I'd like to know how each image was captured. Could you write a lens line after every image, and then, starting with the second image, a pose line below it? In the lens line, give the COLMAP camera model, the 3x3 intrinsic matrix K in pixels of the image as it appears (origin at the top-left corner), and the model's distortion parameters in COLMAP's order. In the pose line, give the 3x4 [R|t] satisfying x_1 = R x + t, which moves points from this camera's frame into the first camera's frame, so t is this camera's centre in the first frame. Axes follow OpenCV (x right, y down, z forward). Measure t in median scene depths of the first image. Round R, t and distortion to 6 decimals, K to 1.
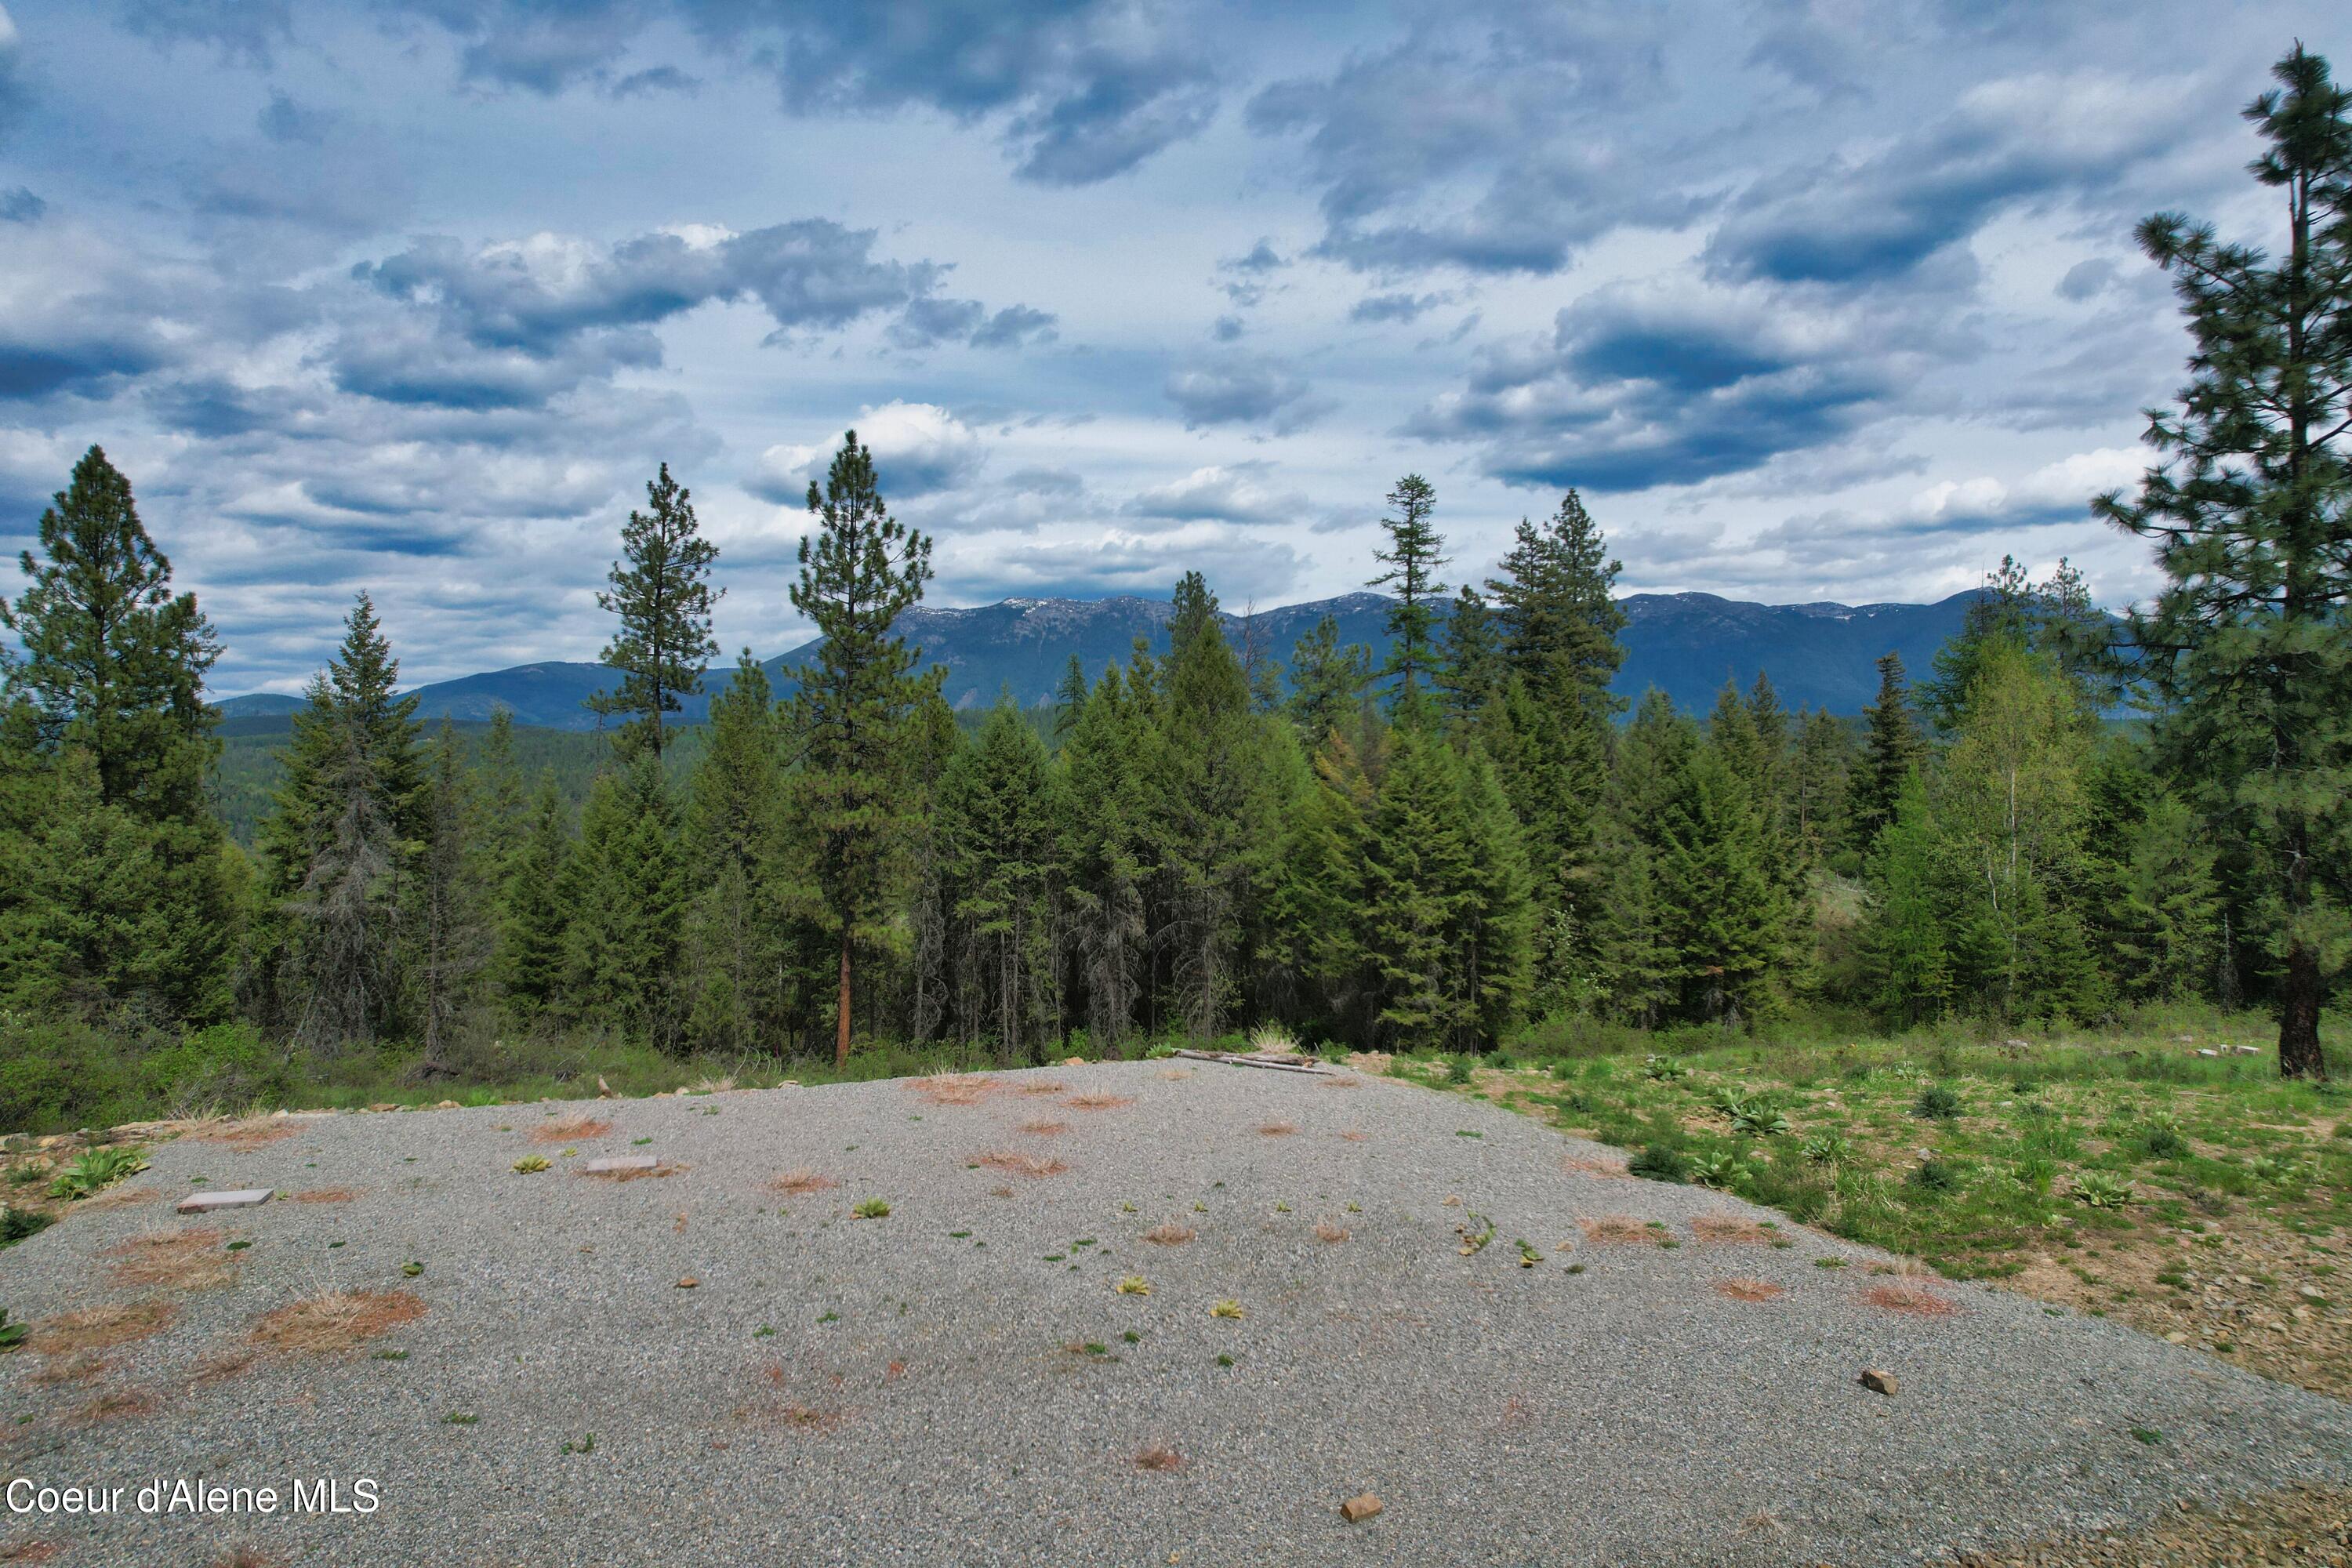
lens RADIAL K [[1479.6, 0, 1176.0], [0, 1479.6, 784.0], [0, 0, 1]] dist [-0.055411, 0.037648]
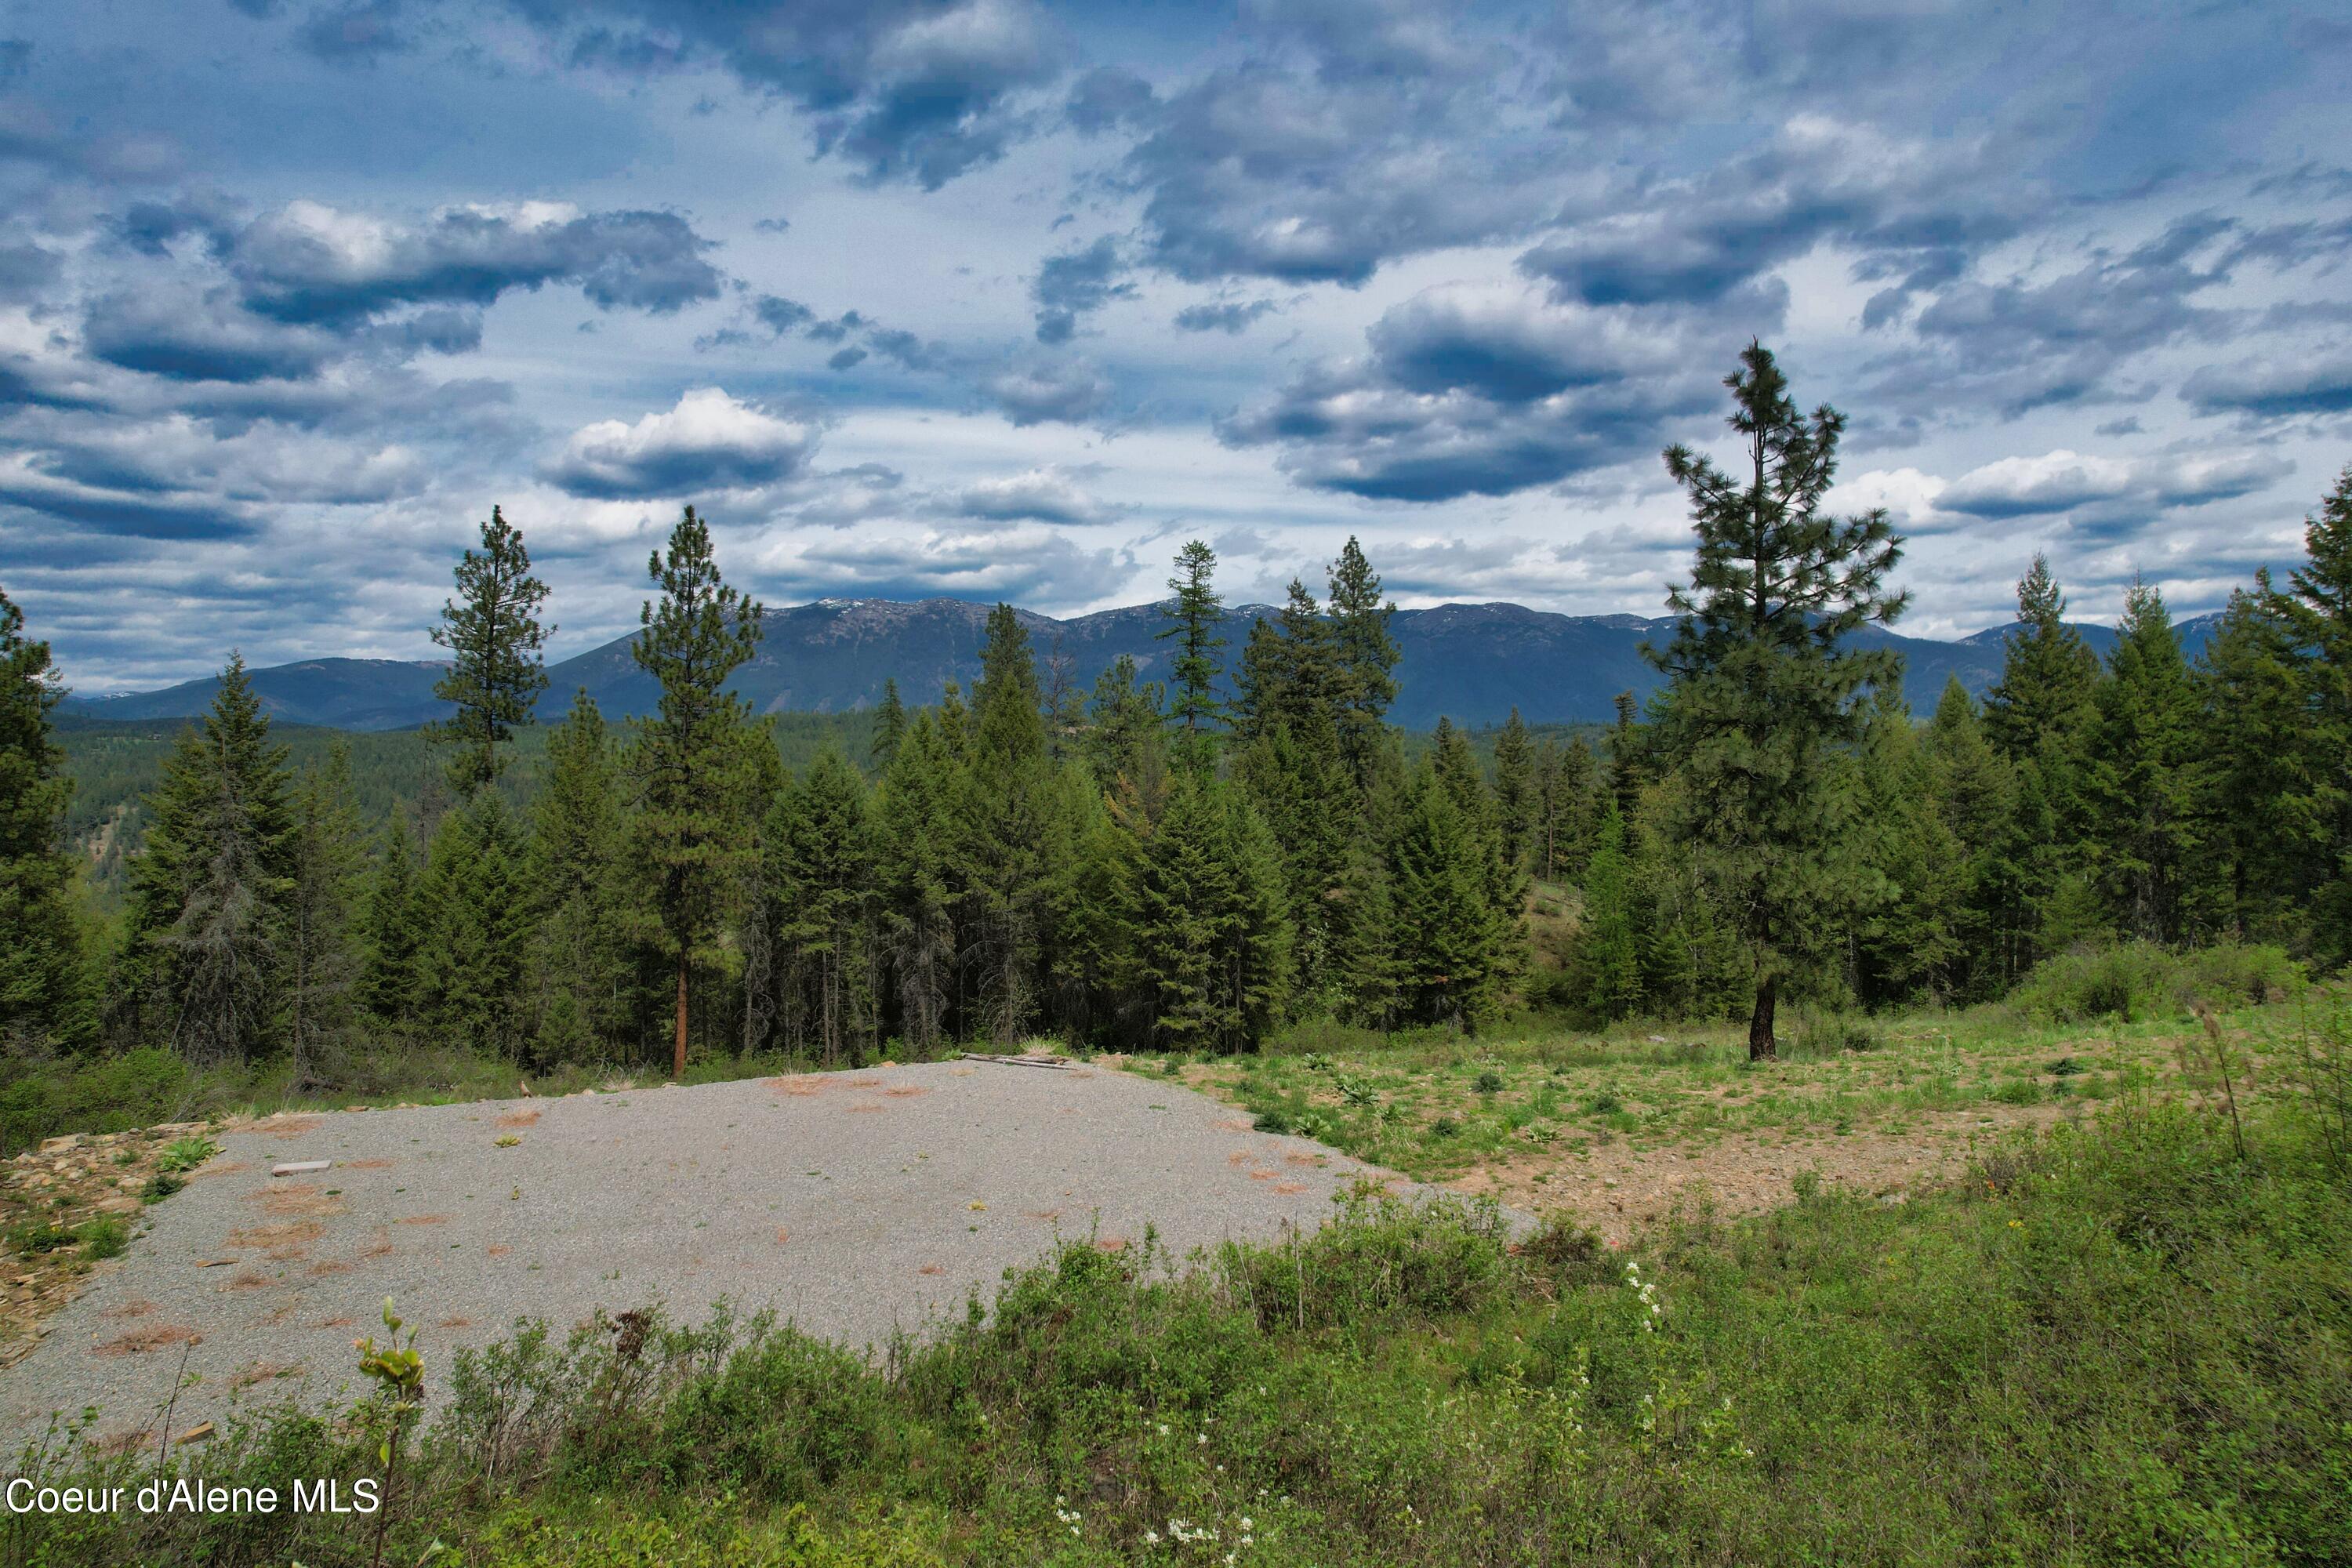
lens RADIAL K [[1495.4, 0, 1174.6], [0, 1495.4, 772.7], [0, 0, 1]] dist [-0.057645, 0.055788]
pose [[0.992911, 0.002808, 0.118824, 0.011673], [-0.001825, 0.999963, -0.008383, -0.027395], [-0.118843, 0.008107, 0.992880, -0.157068]]
